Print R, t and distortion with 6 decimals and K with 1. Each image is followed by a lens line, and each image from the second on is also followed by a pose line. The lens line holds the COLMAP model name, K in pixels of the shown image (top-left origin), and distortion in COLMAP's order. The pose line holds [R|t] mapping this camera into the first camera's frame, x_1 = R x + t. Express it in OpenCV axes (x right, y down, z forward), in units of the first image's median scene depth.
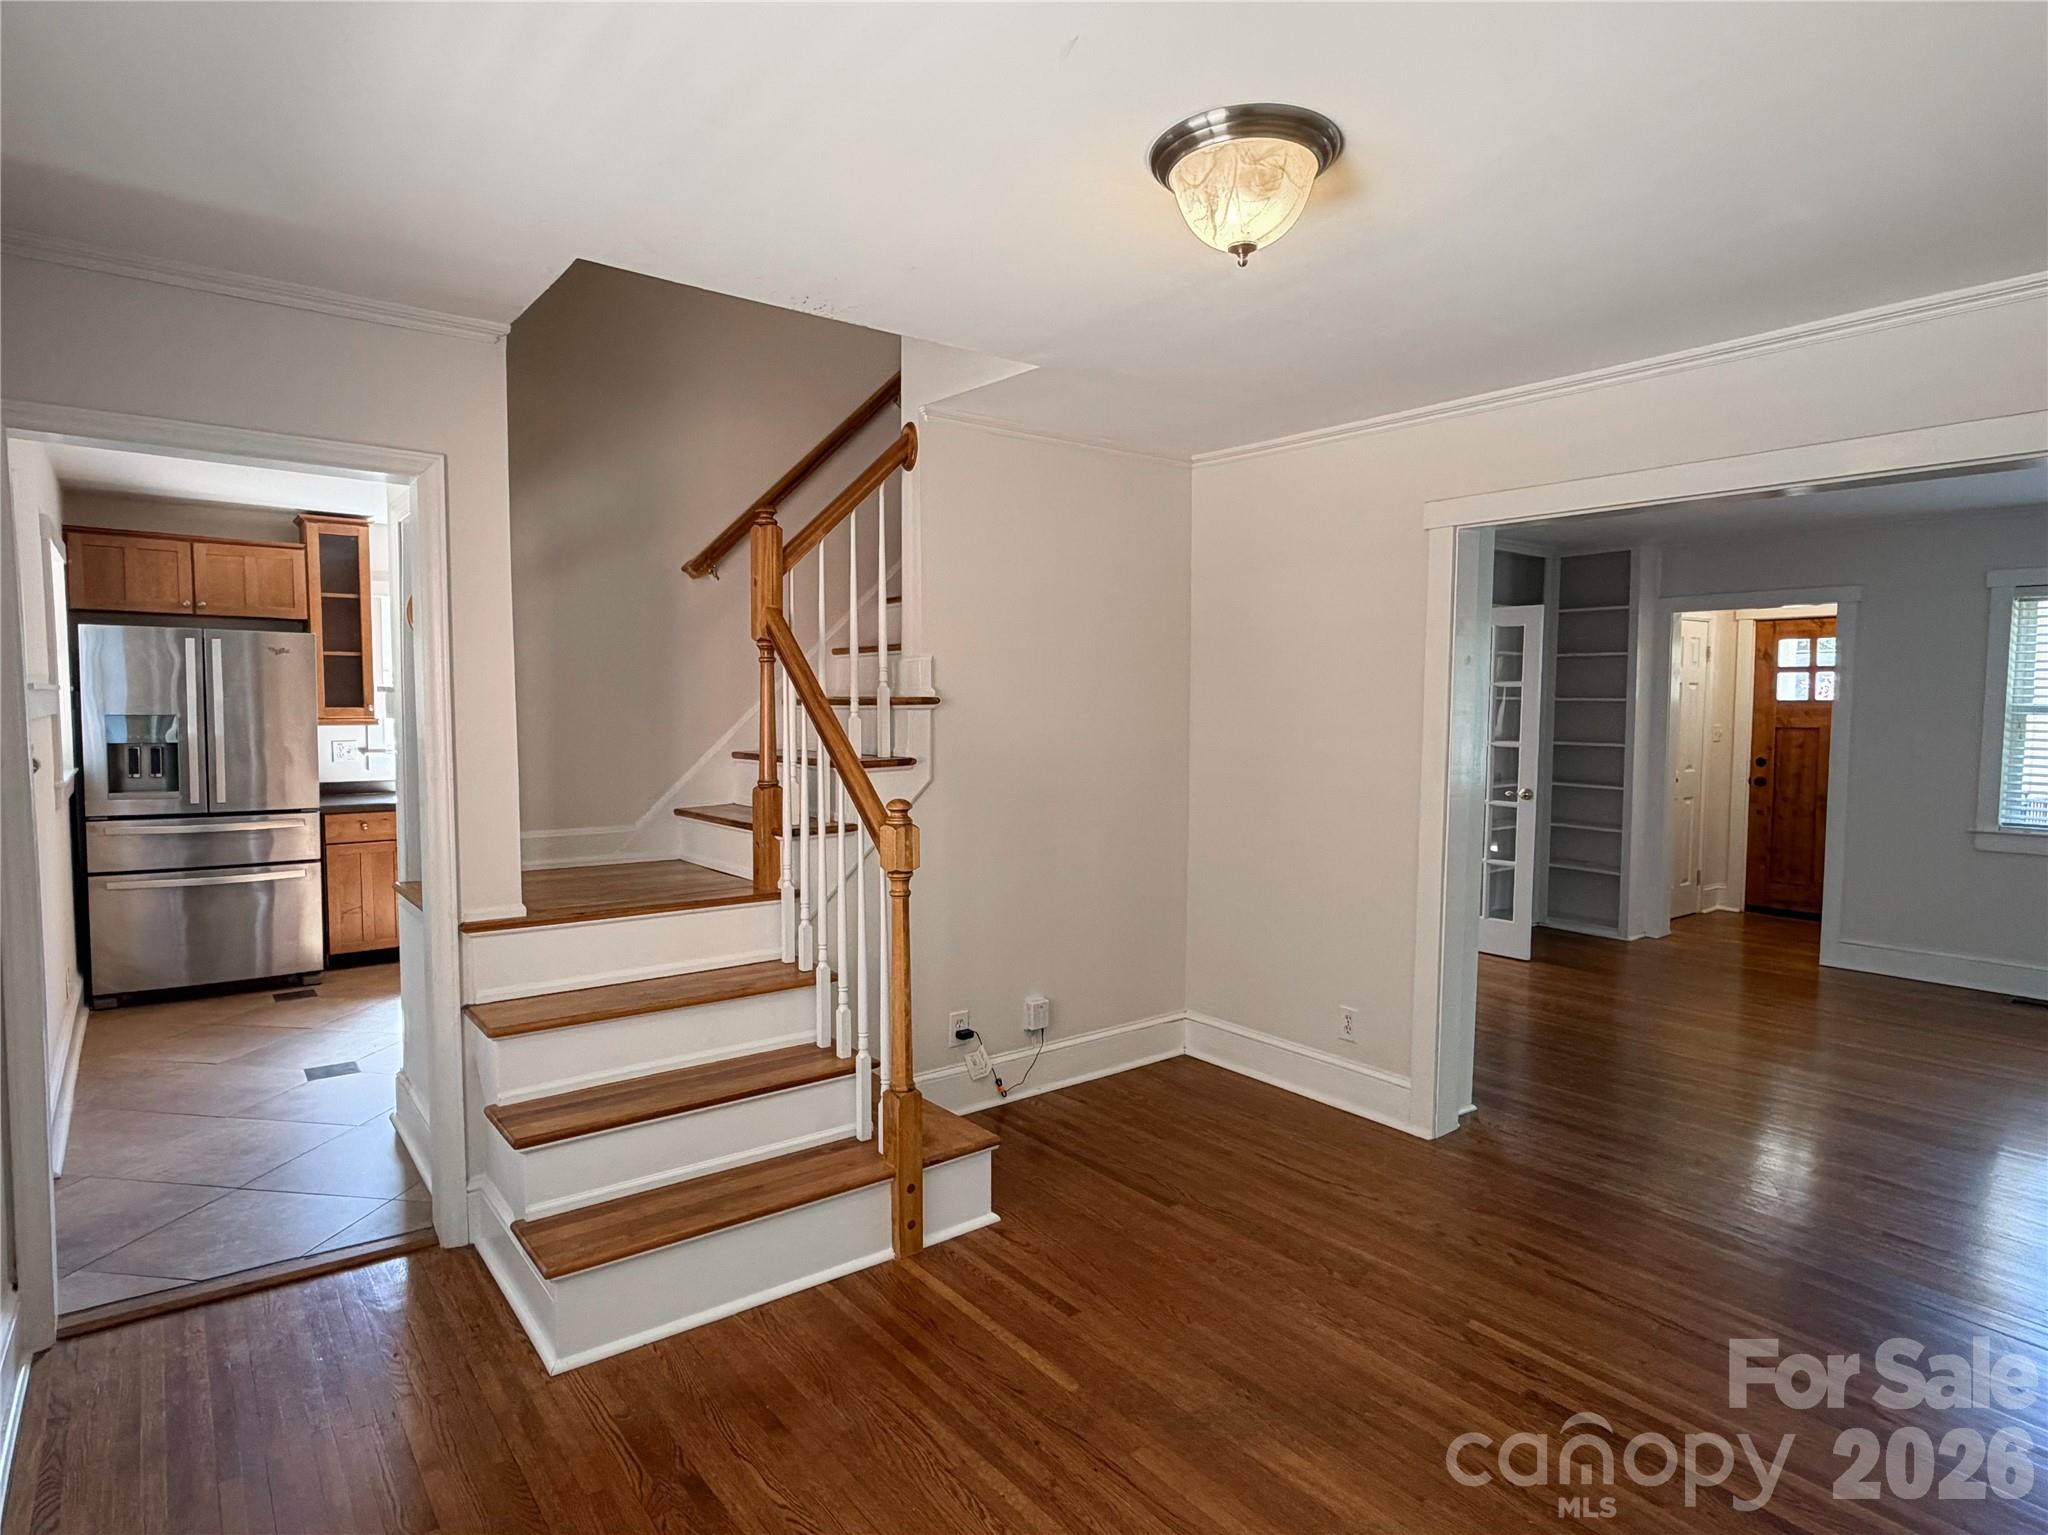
lens RADIAL K [[1127.6, 0, 1025.9], [0, 1127.6, 767.9], [0, 0, 1]] dist [0.007698, 0.000180]
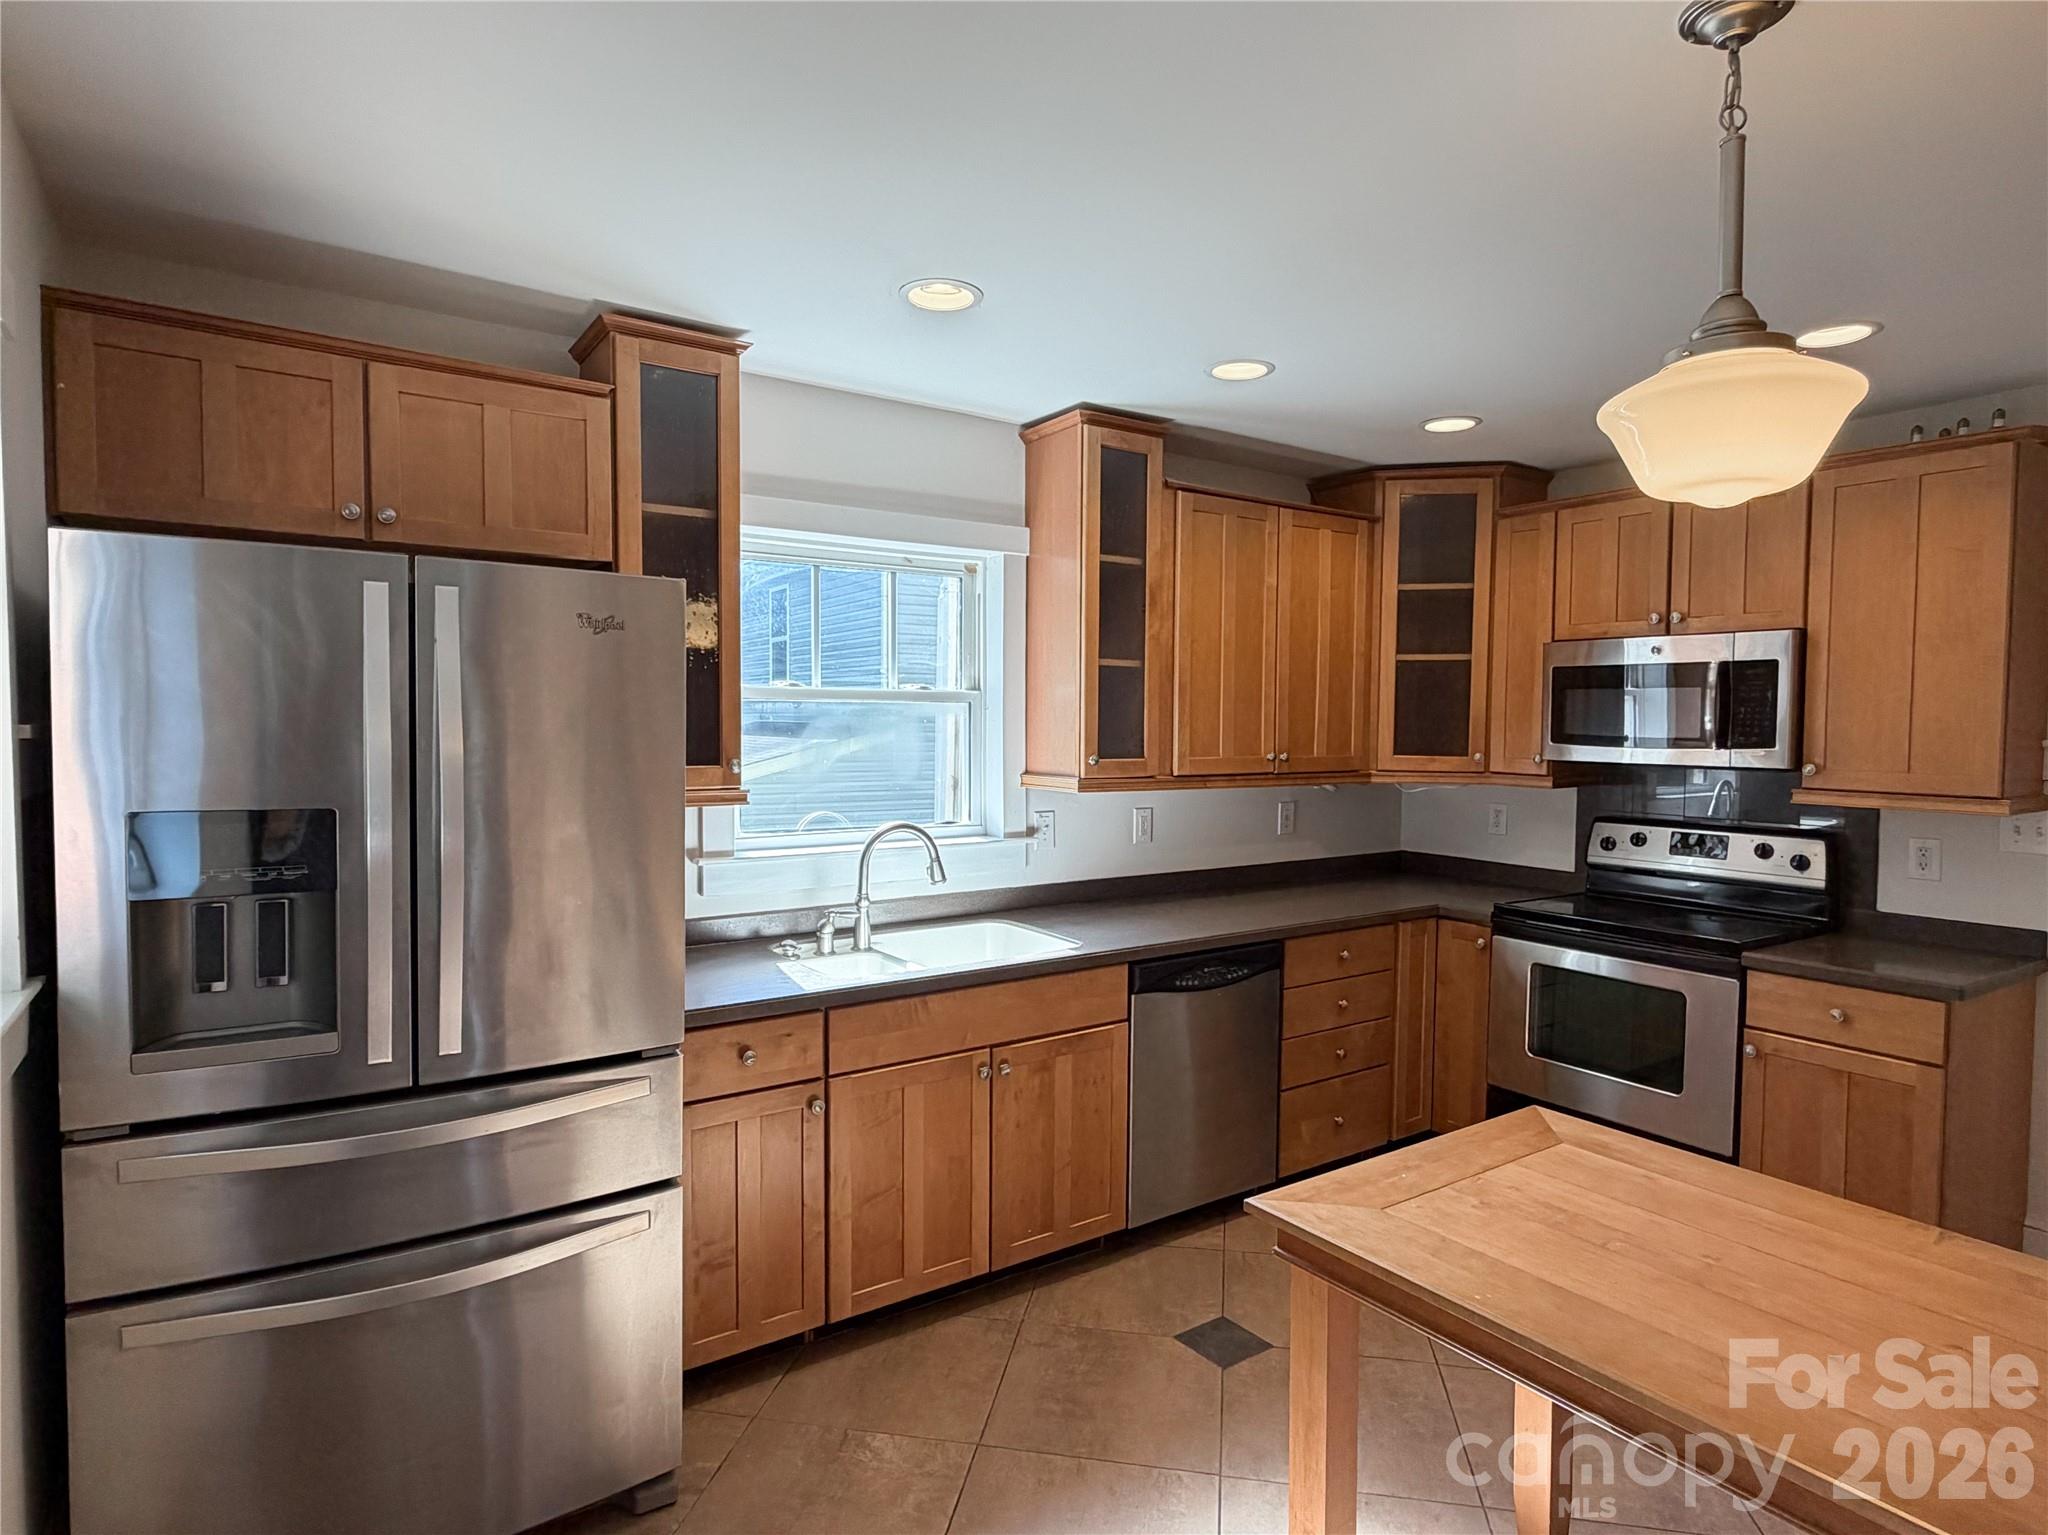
lens RADIAL K [[1127.6, 0, 1021.6], [0, 1127.6, 767.2], [0, 0, 1]] dist [0.007698, 0.000180]
pose [[0.998304, 0.007419, -0.057745, -0.520751], [-0.008534, 0.999781, -0.019082, -0.053723], [0.057591, 0.019543, 0.998149, 0.667767]]
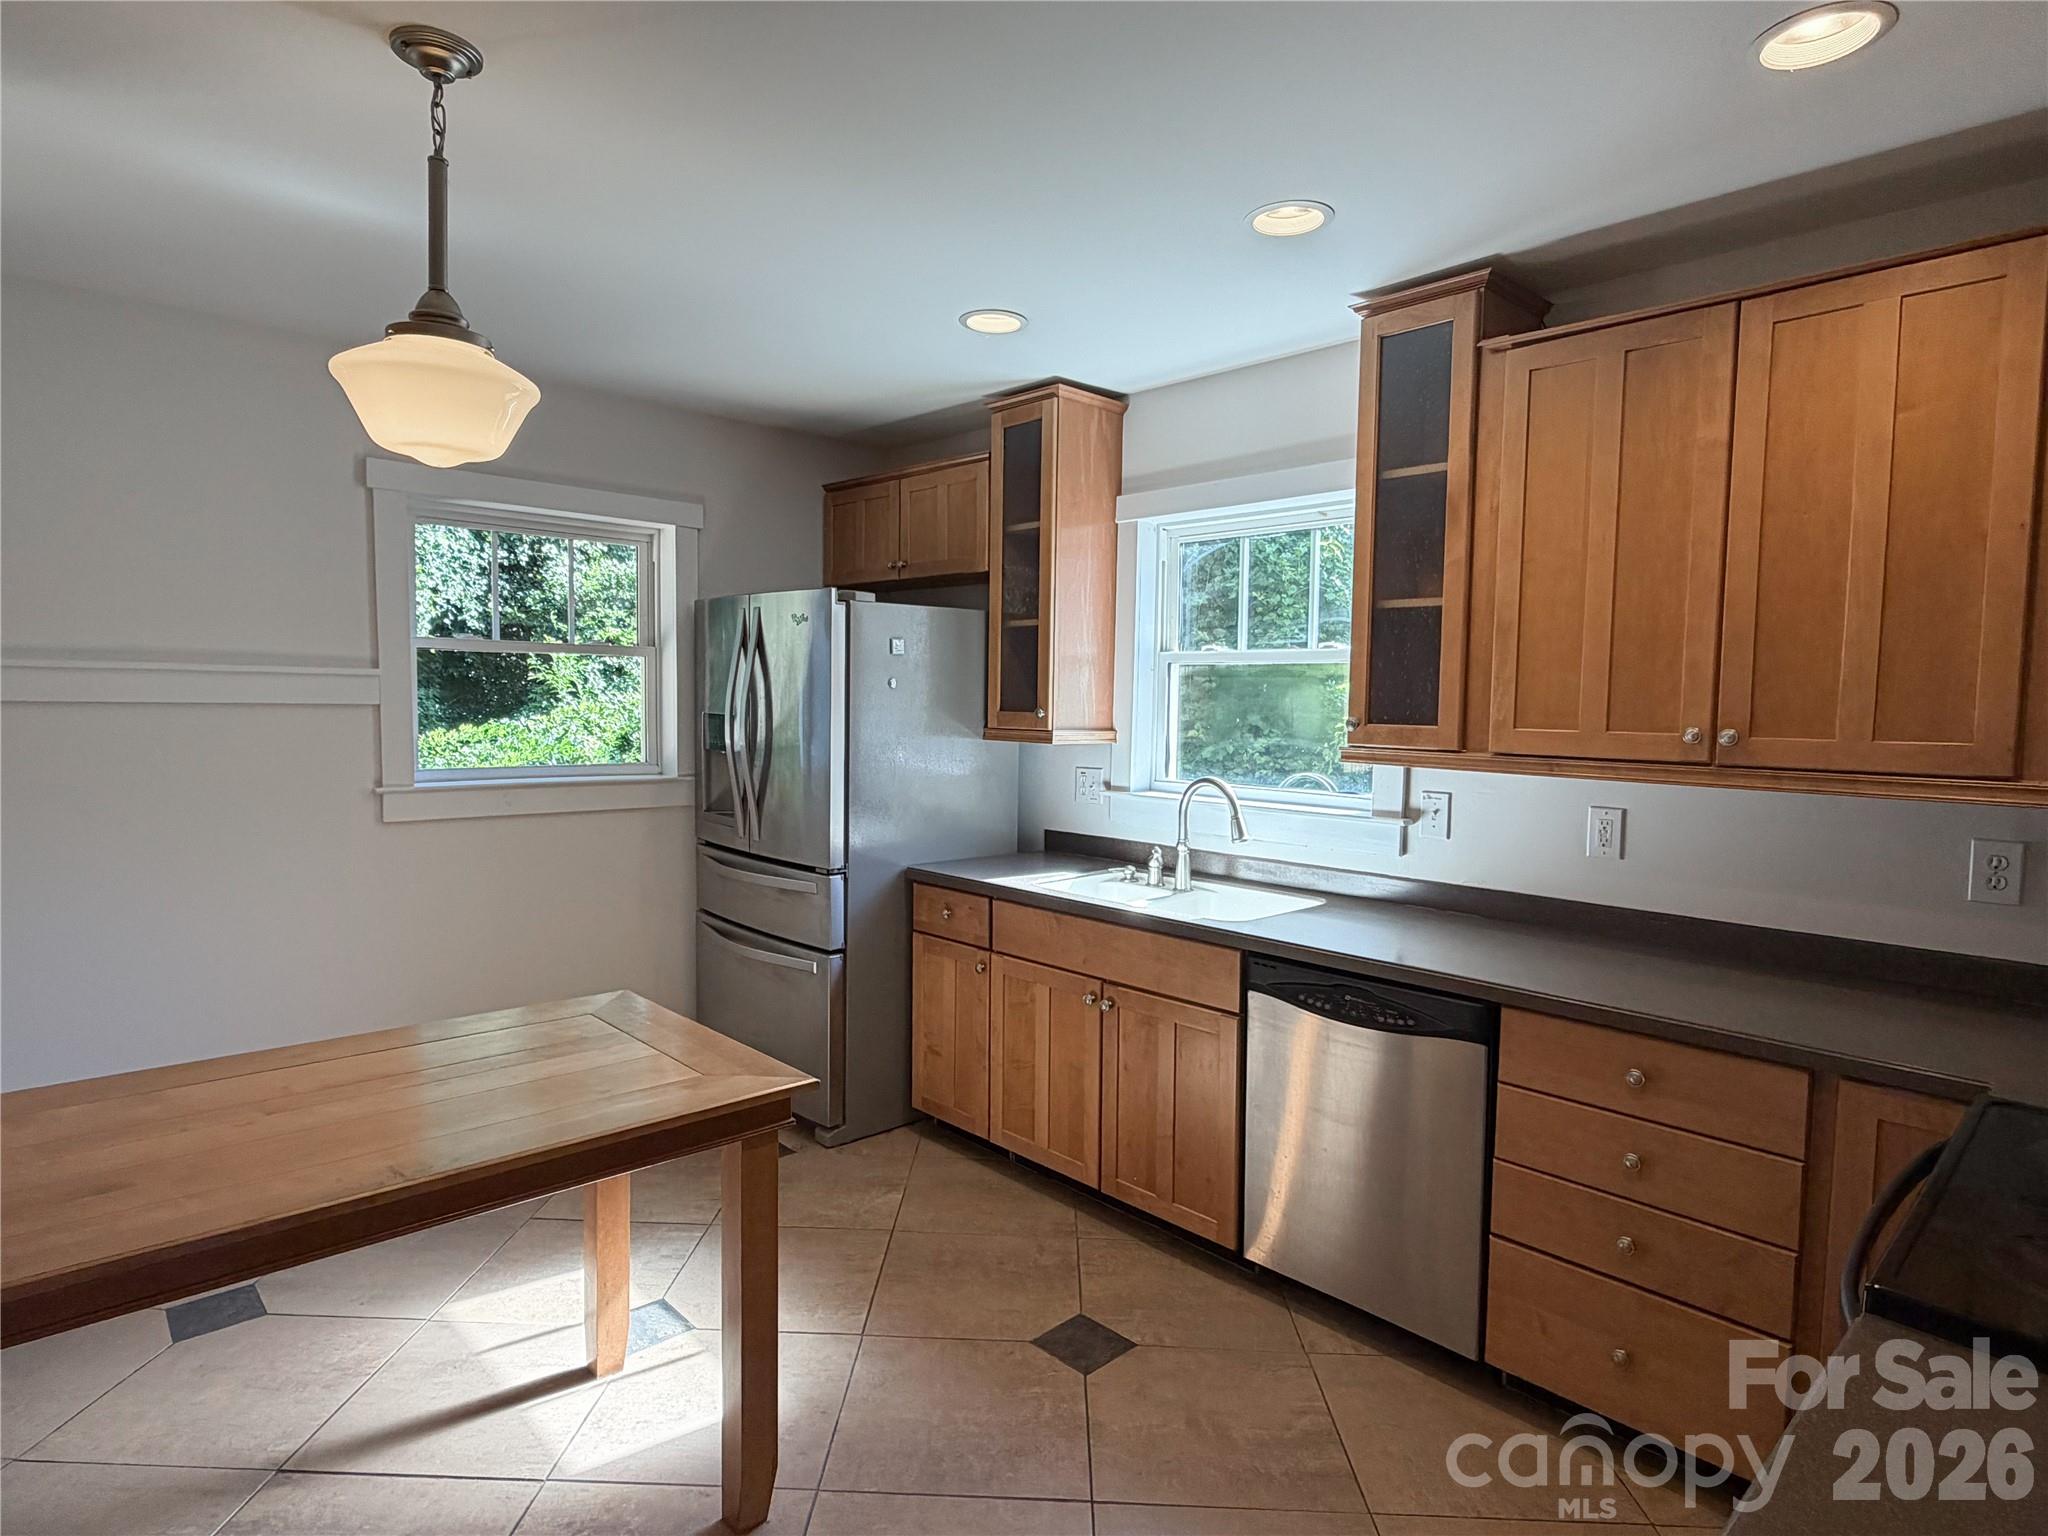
lens RADIAL K [[1127.6, 0, 1030.9], [0, 1127.6, 769.1], [0, 0, 1]] dist [0.007698, 0.000180]
pose [[0.100762, 0.061988, -0.992978, -0.000434], [-0.078936, 0.995409, 0.054129, -0.065966], [0.991774, 0.072927, 0.105193, 1.106071]]
